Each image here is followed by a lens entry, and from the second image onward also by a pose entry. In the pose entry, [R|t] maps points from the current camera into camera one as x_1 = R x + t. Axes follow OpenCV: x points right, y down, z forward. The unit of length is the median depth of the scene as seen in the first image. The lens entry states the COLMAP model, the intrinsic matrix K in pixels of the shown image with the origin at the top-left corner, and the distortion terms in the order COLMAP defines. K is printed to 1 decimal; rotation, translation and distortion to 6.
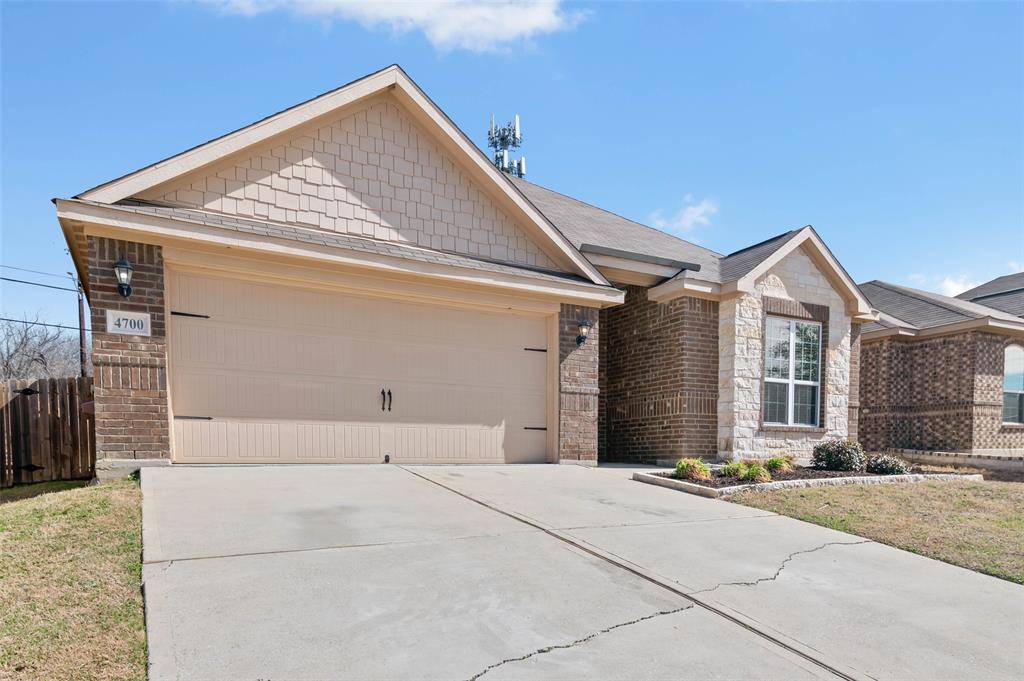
lens RADIAL K [[456.2, 0, 514.8], [0, 456.2, 345.9], [0, 0, 1]] dist [0.010651, -0.000144]
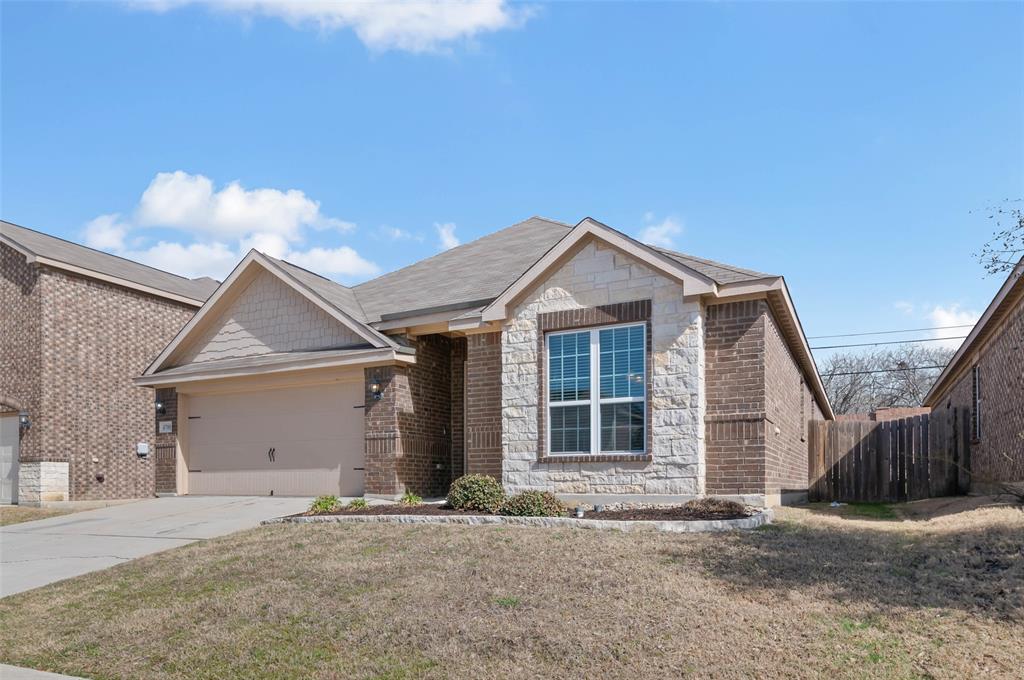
lens RADIAL K [[456.2, 0, 514.8], [0, 456.2, 345.4], [0, 0, 1]] dist [0.010651, -0.000144]
pose [[0.746113, -0.197835, -0.635749, 1.125768], [0.160385, 0.980123, -0.116772, 0.054372], [0.646214, -0.014840, 0.763012, 0.277361]]
